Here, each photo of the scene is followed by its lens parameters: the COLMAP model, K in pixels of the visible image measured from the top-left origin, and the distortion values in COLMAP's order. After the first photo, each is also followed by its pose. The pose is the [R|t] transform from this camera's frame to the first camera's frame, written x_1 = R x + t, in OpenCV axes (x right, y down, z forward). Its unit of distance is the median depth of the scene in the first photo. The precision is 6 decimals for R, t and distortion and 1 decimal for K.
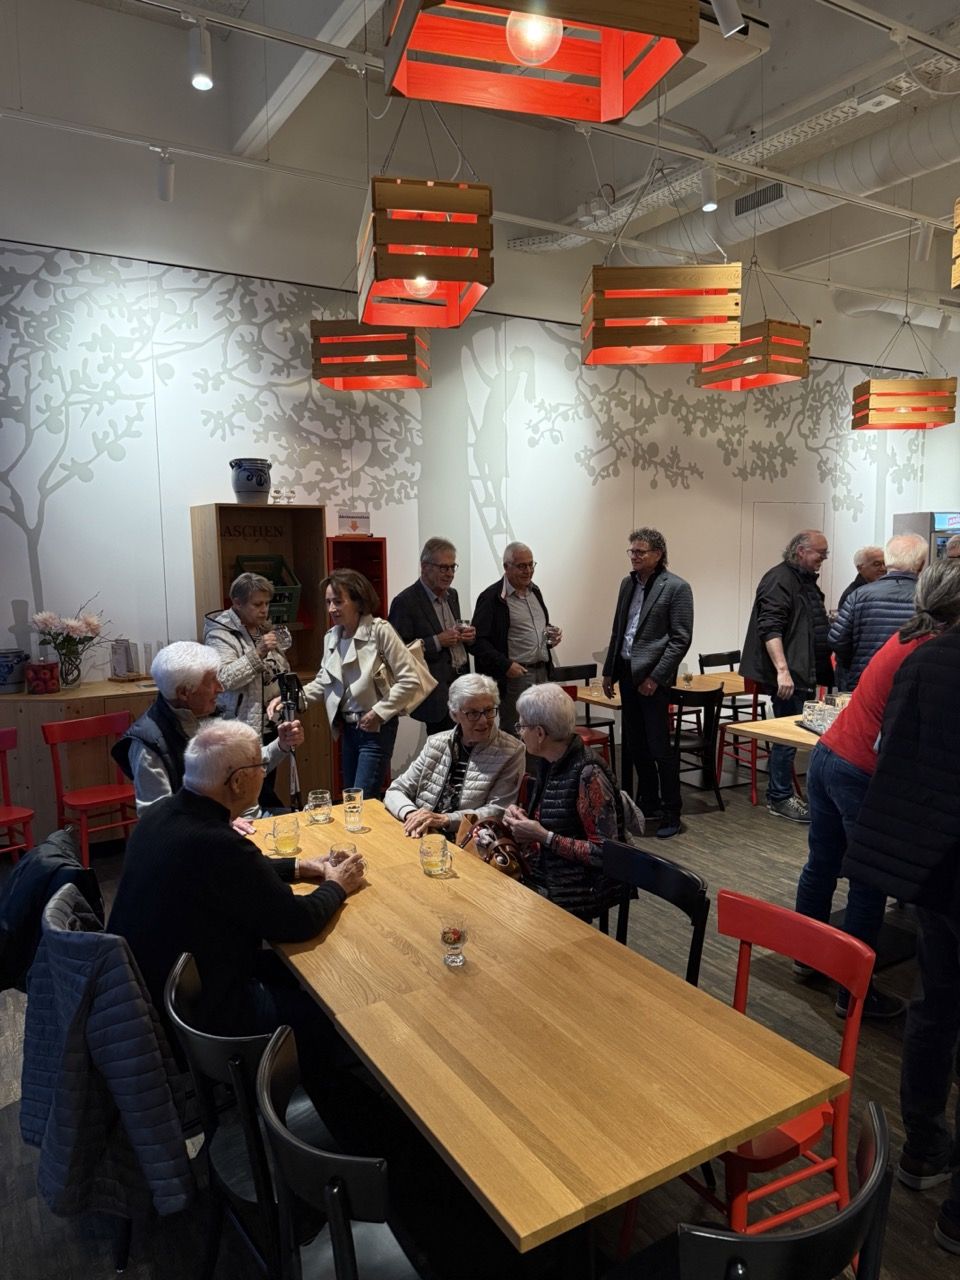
lens RADIAL K [[894.4, 0, 484.3], [0, 894.4, 656.8], [0, 0, 1]] dist [0.057497, -0.080012]
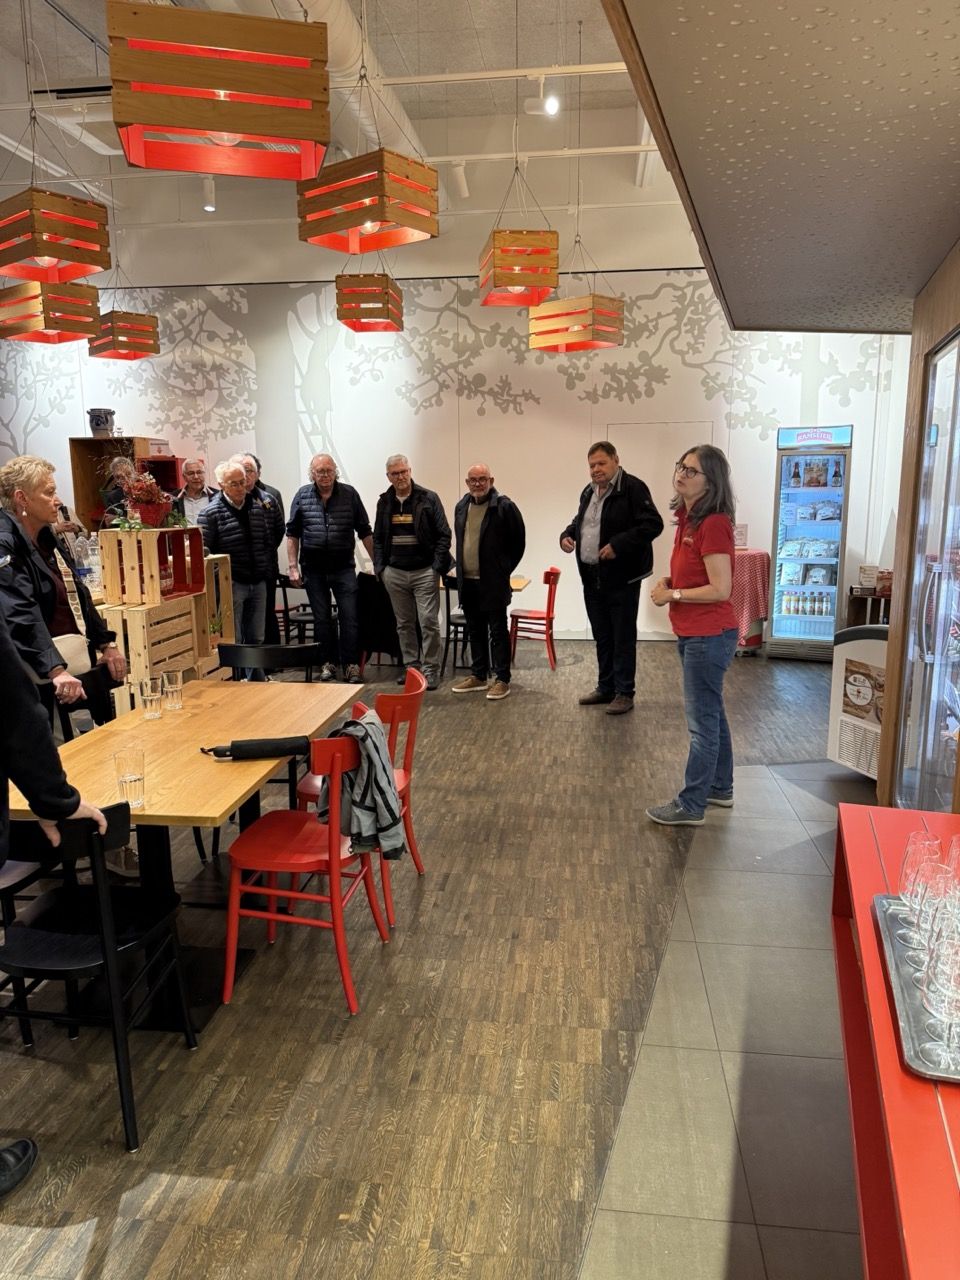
lens RADIAL K [[894.4, 0, 487.9], [0, 894.4, 669.9], [0, 0, 1]] dist [0.057497, -0.080012]
pose [[0.782155, 0.132240, -0.608889, 0.974788], [-0.080703, 0.990488, 0.111449, 0.005479], [0.617835, -0.038031, 0.785387, 0.103379]]
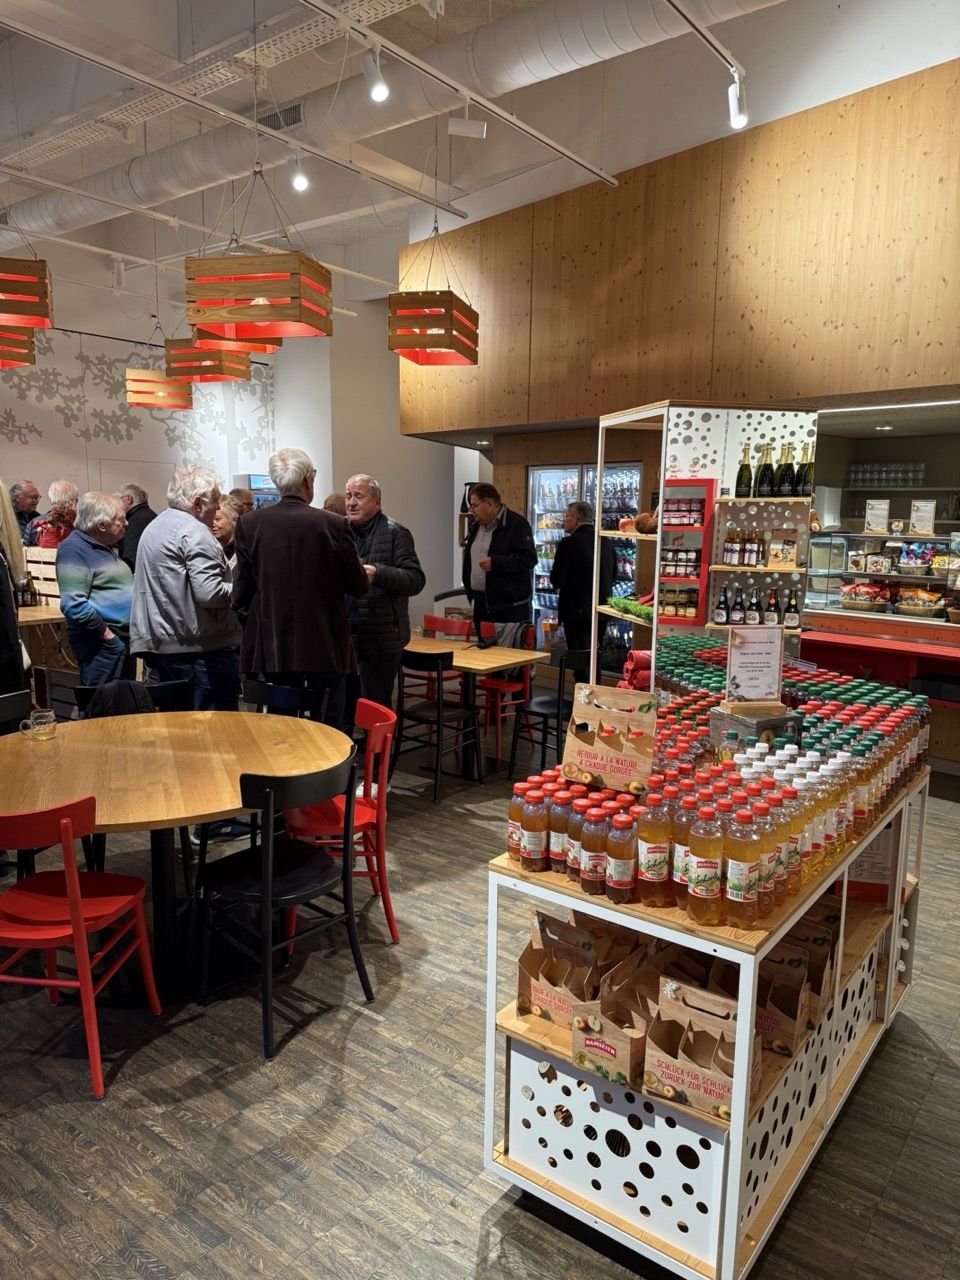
lens RADIAL K [[894.4, 0, 495.1], [0, 894.4, 649.2], [0, 0, 1]] dist [0.057497, -0.080012]
pose [[0.921490, -0.036130, 0.386717, 0.352618], [0.024869, 0.999109, 0.034085, 0.067920], [-0.387604, -0.021792, 0.921568, -0.403301]]
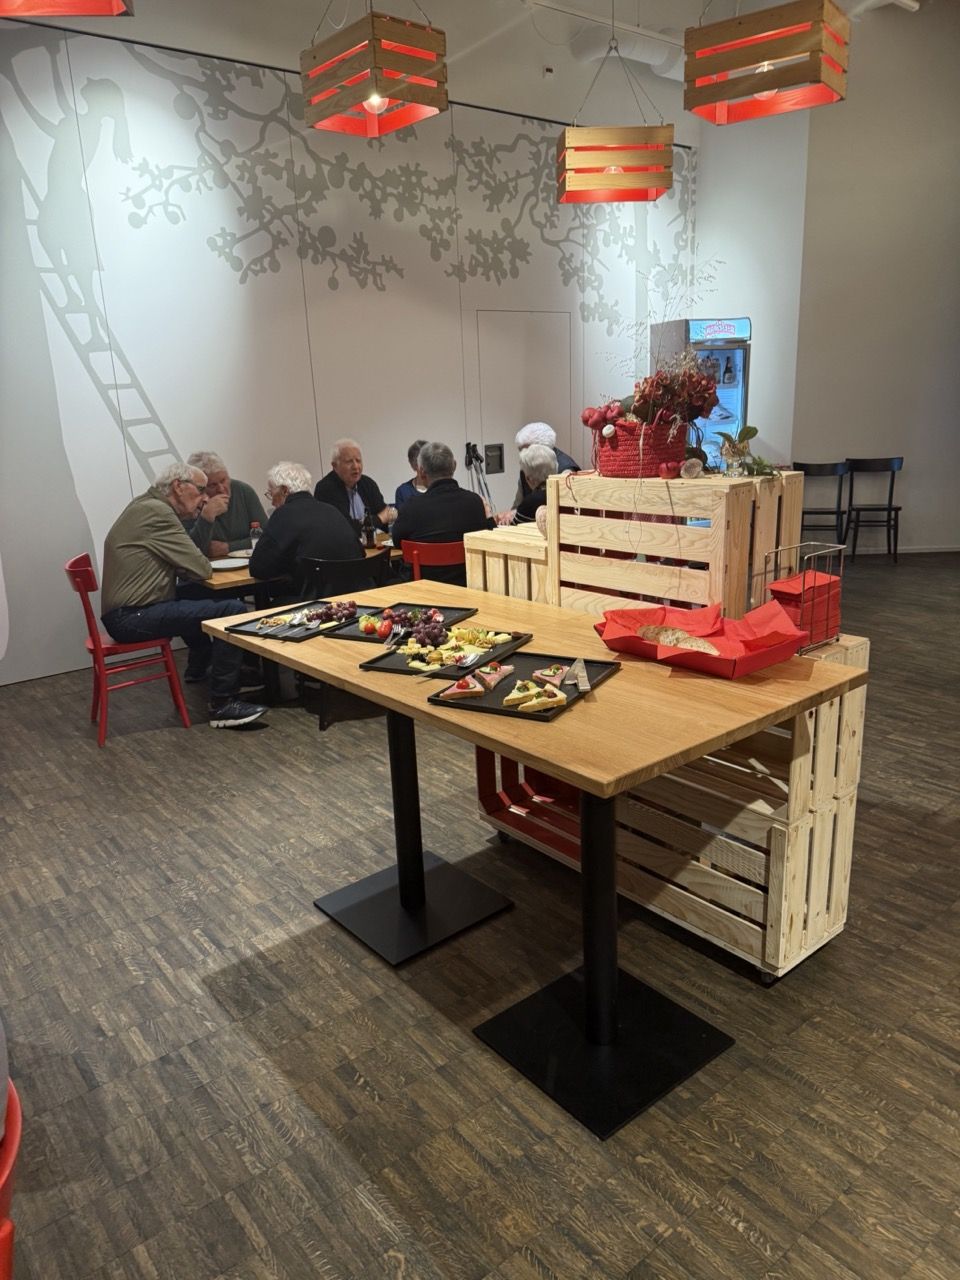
lens RADIAL K [[894.4, 0, 485.4], [0, 894.4, 645.1], [0, 0, 1]] dist [0.057497, -0.080012]
pose [[0.990466, -0.064477, 0.121740, 0.213990], [0.045557, 0.987291, 0.152250, 0.004538], [-0.130009, -0.145253, 0.980816, 0.176870]]
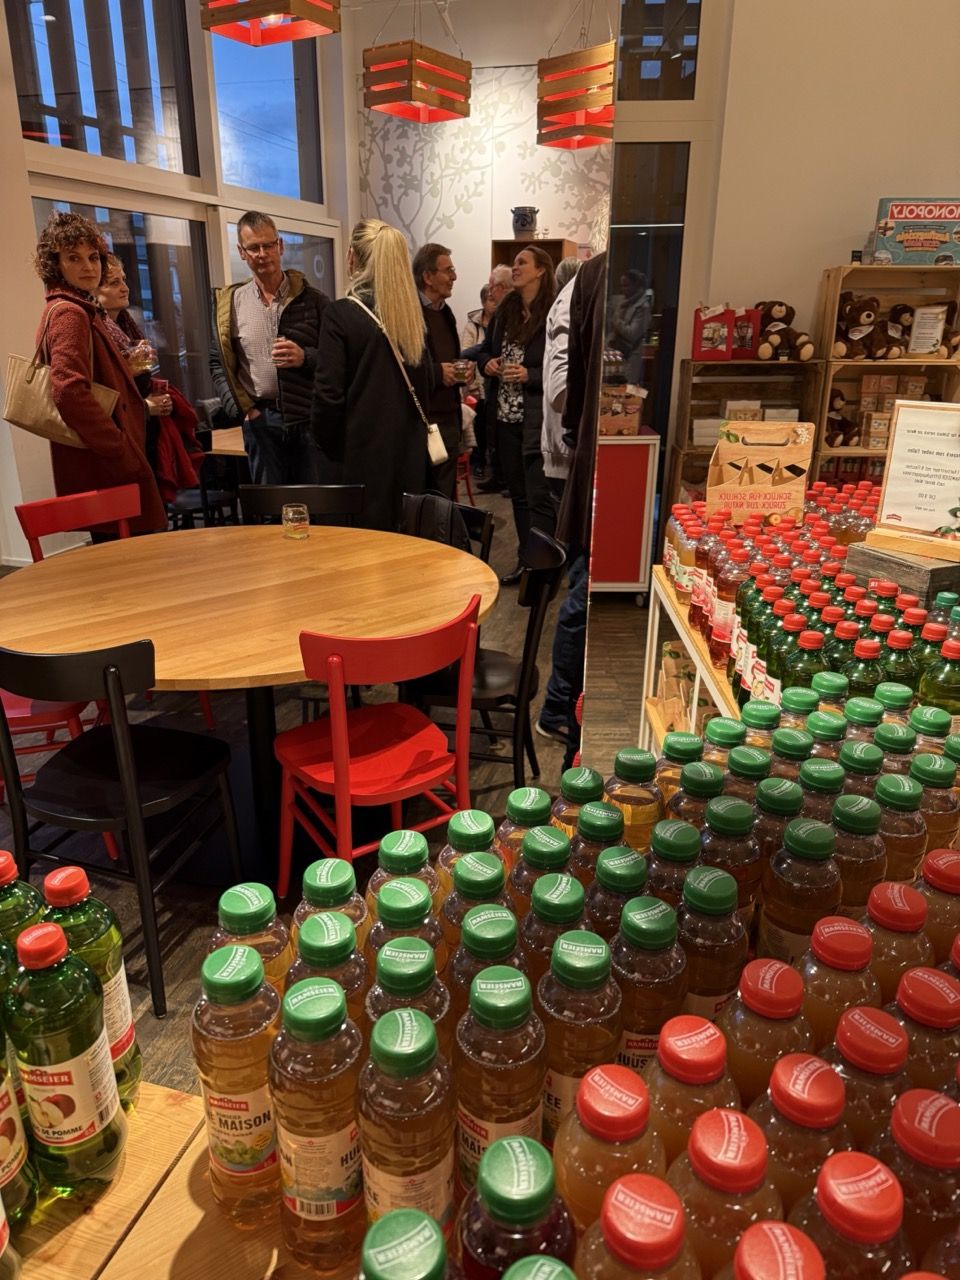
lens RADIAL K [[894.4, 0, 493.1], [0, 894.4, 642.4], [0, 0, 1]] dist [0.057497, -0.080012]
pose [[0.673675, 0.275402, -0.685796, 0.680667], [-0.106739, 0.954500, 0.278455, 0.042442], [0.731279, -0.114387, 0.672418, -0.091678]]
